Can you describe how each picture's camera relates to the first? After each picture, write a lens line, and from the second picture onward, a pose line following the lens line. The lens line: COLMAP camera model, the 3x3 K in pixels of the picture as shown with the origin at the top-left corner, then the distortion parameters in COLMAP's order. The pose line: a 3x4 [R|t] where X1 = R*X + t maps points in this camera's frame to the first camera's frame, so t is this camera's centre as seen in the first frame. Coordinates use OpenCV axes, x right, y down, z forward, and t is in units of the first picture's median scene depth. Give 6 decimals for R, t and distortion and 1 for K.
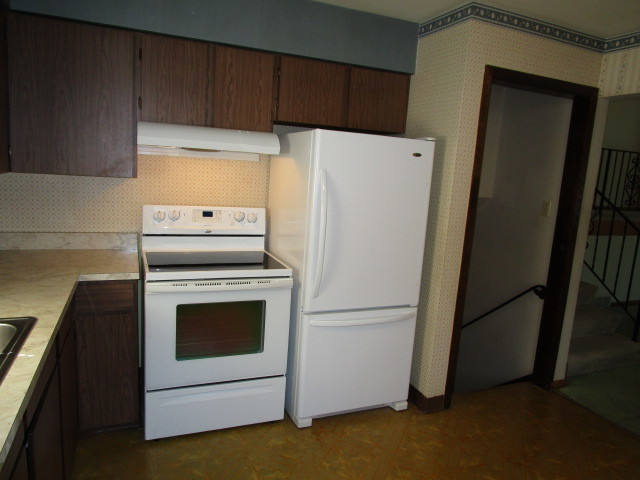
lens RADIAL K [[450.3, 0, 320.0], [0, 450.3, 240.0], [0, 0, 1]] dist [-0.029703, 0.006552]
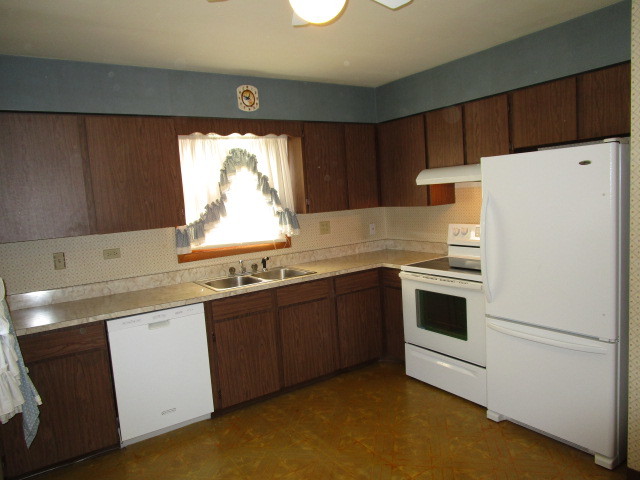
lens RADIAL K [[450.3, 0, 320.0], [0, 450.3, 240.0], [0, 0, 1]] dist [-0.029703, 0.006552]
pose [[0.199198, 0.019939, -0.979756, 0.977815], [-0.075536, 0.997131, 0.004935, -0.003143], [0.977044, 0.073024, 0.200132, 0.329228]]
